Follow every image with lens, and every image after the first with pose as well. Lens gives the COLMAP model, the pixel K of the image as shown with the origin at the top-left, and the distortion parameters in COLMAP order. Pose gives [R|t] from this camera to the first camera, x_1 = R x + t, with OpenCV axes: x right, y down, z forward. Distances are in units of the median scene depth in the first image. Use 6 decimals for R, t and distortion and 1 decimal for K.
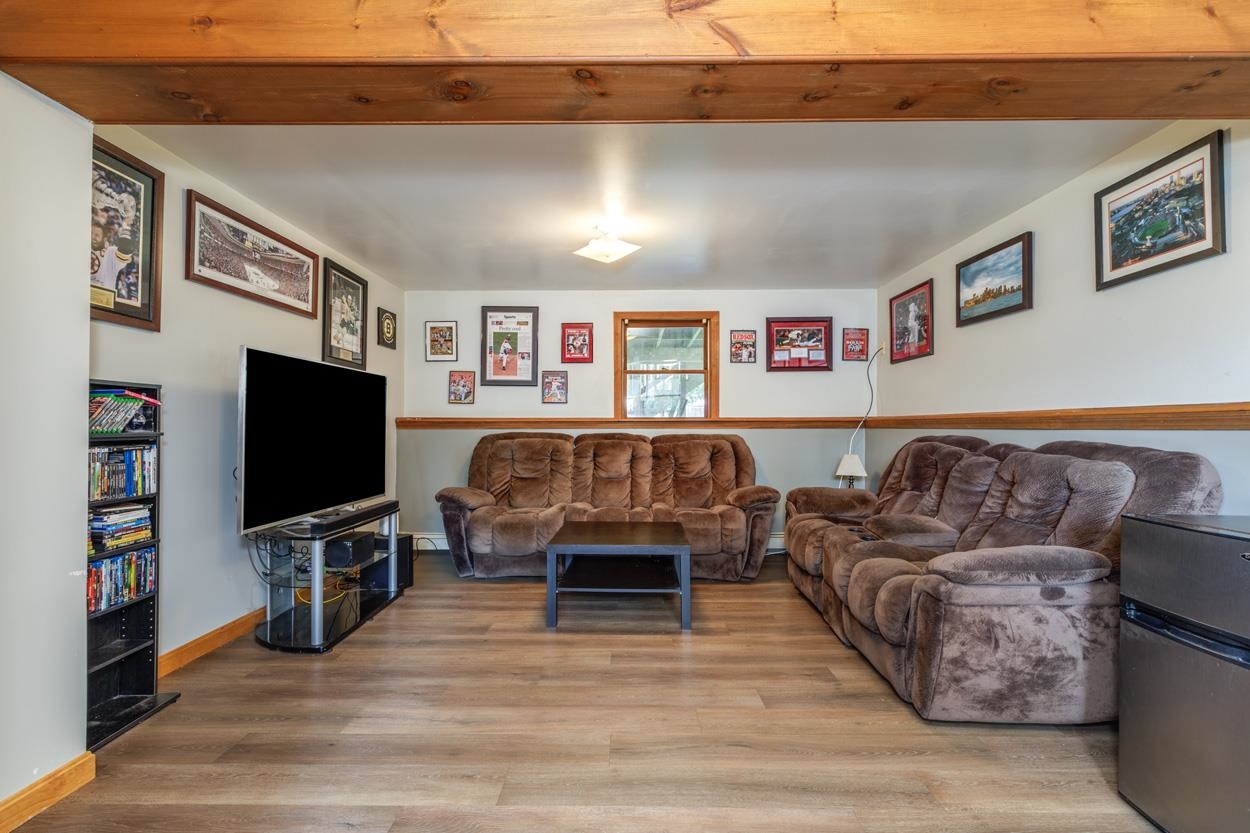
lens RADIAL K [[561.7, 0, 622.4], [0, 561.7, 425.9], [0, 0, 1]] dist [0.002775, -0.000732]
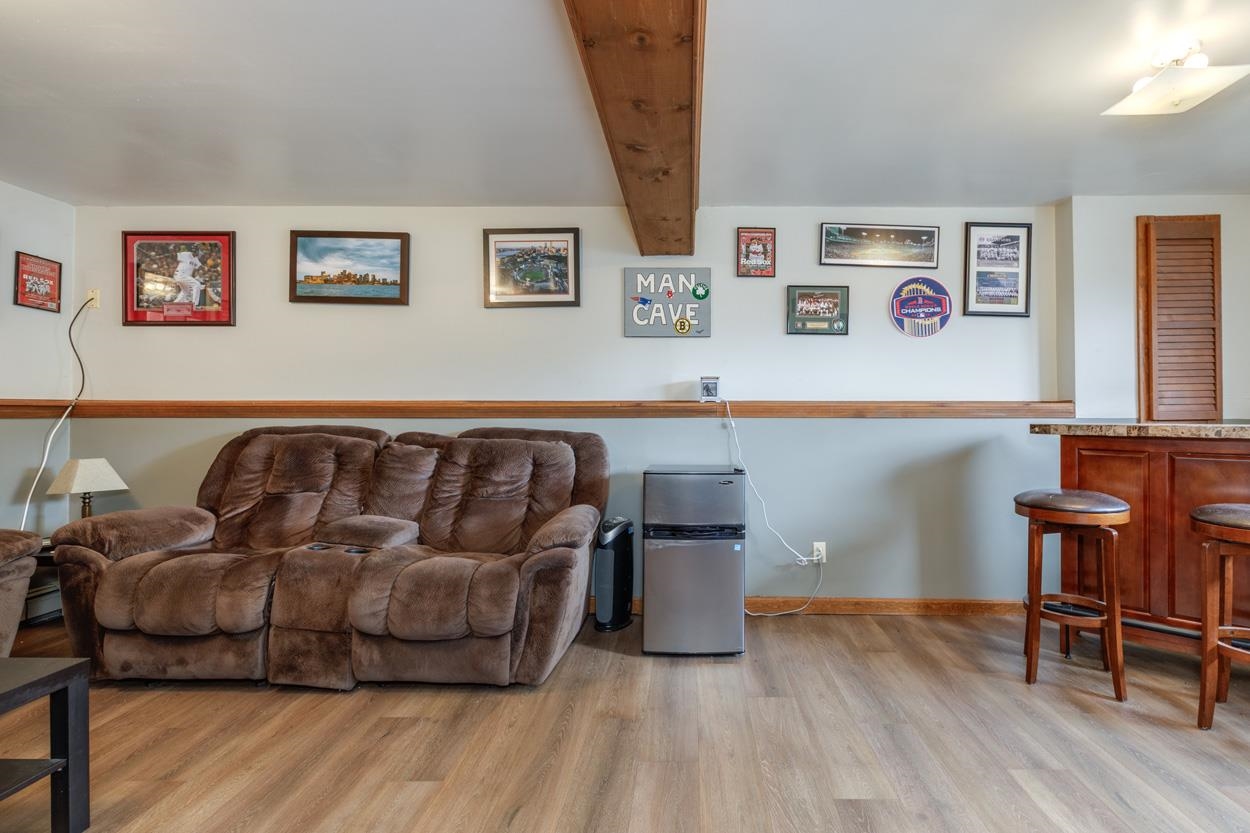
lens RADIAL K [[589.8, 0, 685.5], [0, 589.8, 412.1], [0, 0, 1]] dist [0.002850, -0.000653]
pose [[-0.003677, 0.005191, 0.999980, -0.327270], [-0.002942, 0.999982, -0.005201, -0.001141], [-0.999989, -0.002961, -0.003661, 0.390245]]
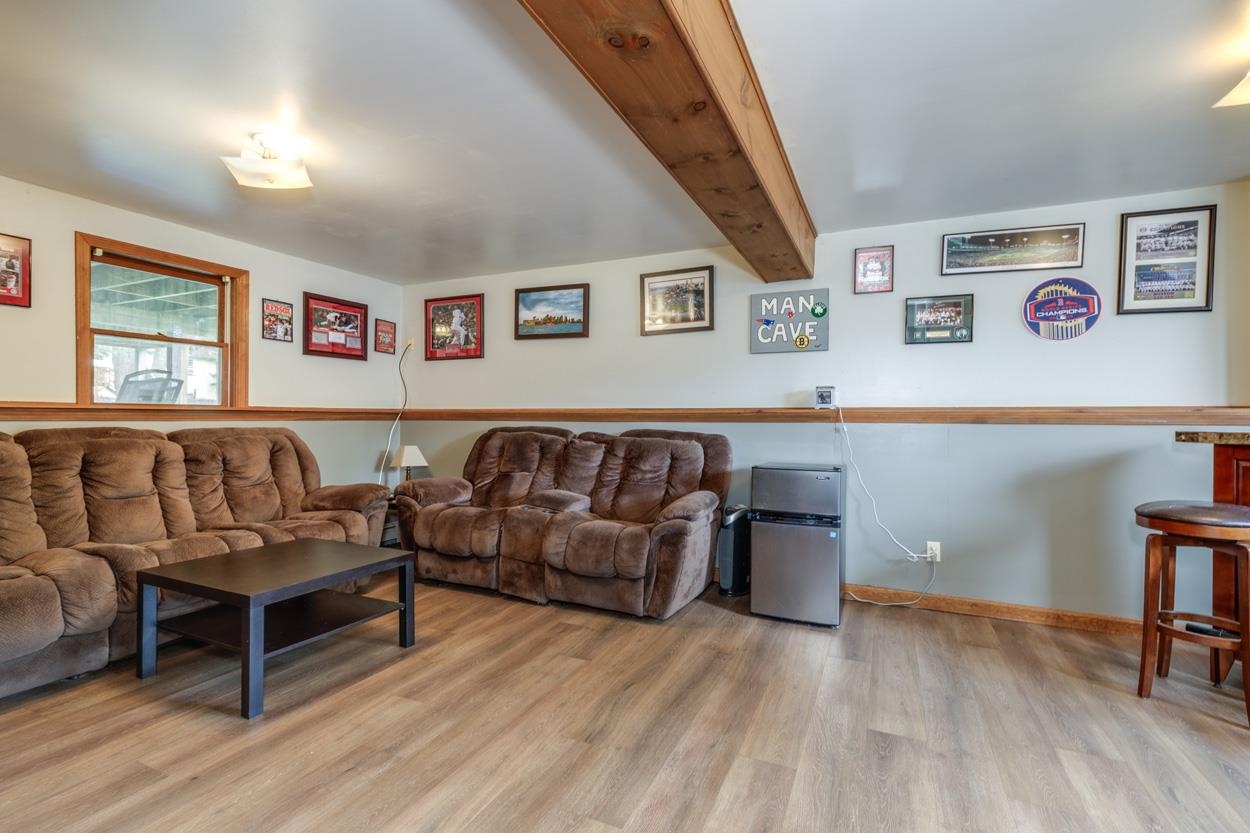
lens RADIAL K [[573.1, 0, 616.6], [0, 573.1, 423.3], [0, 0, 1]] dist [-0.000194, -0.000148]
pose [[0.416548, -0.003896, 0.909105, -0.469304], [-0.007095, 0.999946, 0.007536, -0.001146], [-0.909086, -0.009589, 0.416498, 0.266577]]
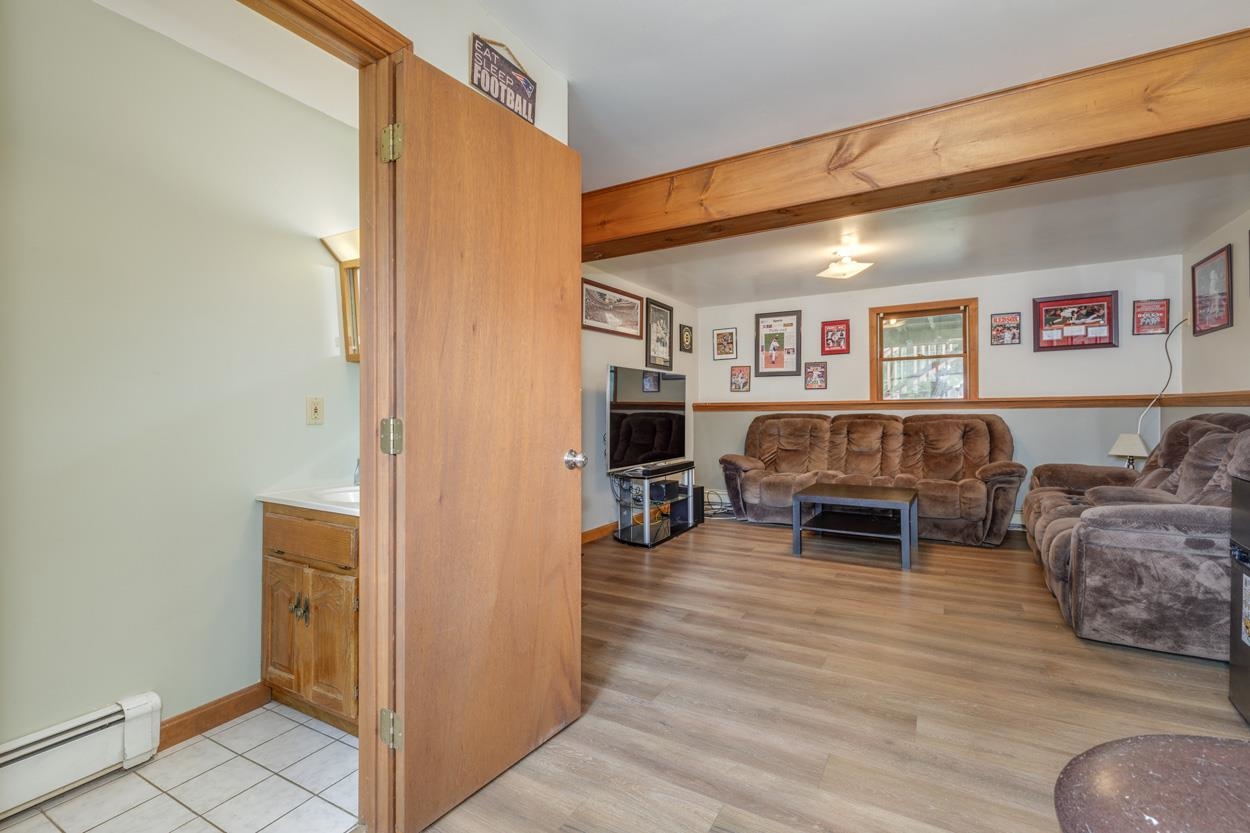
lens RADIAL K [[549.3, 0, 625.0], [0, 549.3, 416.5], [0, 0, 1]] dist [0.001161, -0.000436]
pose [[0.870279, -0.003976, -0.492543, 0.140736], [0.010986, 0.999875, 0.011341, 0.000347], [0.492437, -0.015281, 0.870214, -0.308079]]
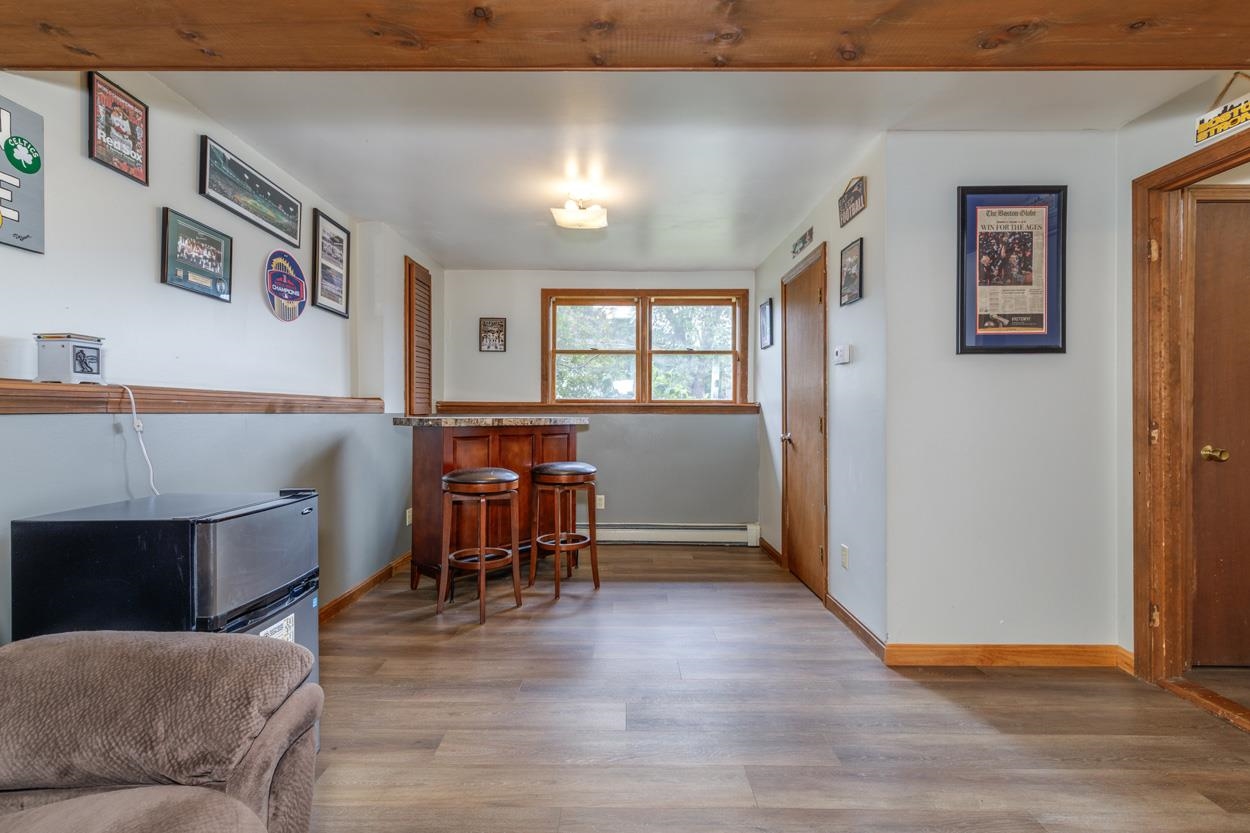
lens RADIAL K [[568.4, 0, 621.2], [0, 568.4, 415.2], [0, 0, 1]] dist [0.002305, 0.000076]
pose [[-0.999984, -0.003856, -0.004088, 0.137083], [-0.003868, 0.999989, 0.002834, 0.000739], [0.004077, 0.002850, -0.999988, 0.799930]]
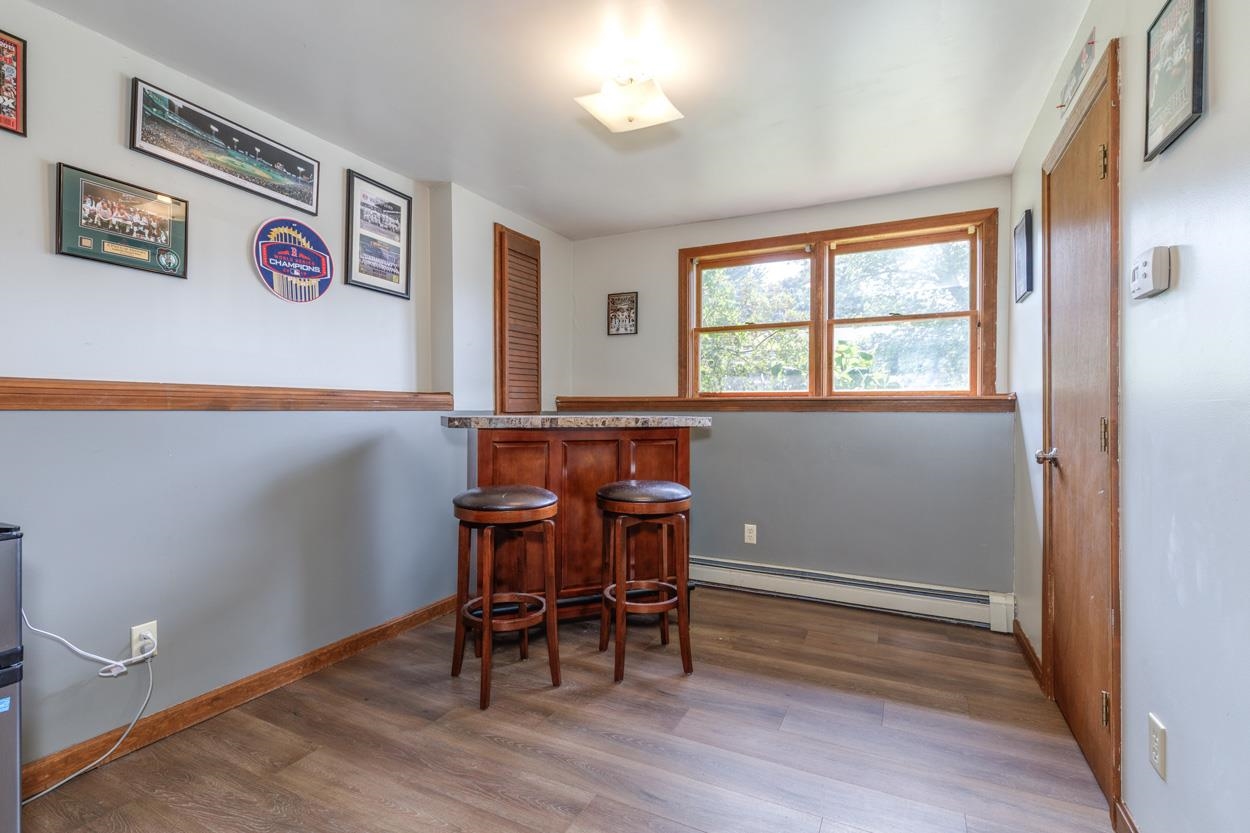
lens RADIAL K [[577.3, 0, 622.5], [0, 577.3, 413.9], [0, 0, 1]] dist [0.001658, 0.000009]
pose [[-0.899008, -0.006257, 0.437887, -0.042694], [-0.004169, 0.999975, 0.005729, 0.000394], [-0.437912, 0.003325, -0.899012, 0.456176]]
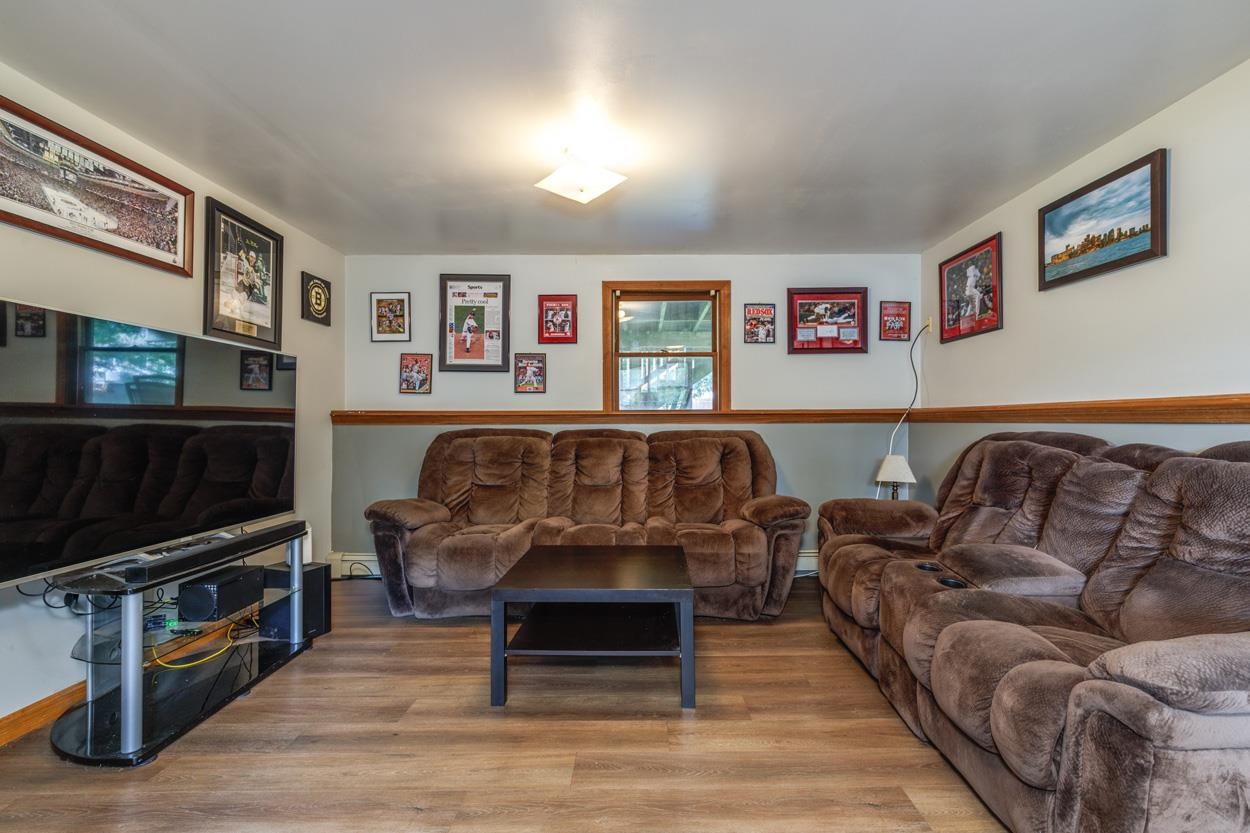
lens RADIAL K [[569.4, 0, 640.0], [0, 569.4, 418.5], [0, 0, 1]] dist [0.002540, 0.000163]
pose [[0.999849, -0.002495, 0.017194, 0.033839], [0.002560, 0.999990, -0.003753, 0.000518], [-0.017185, 0.003796, 0.999845, 0.231124]]
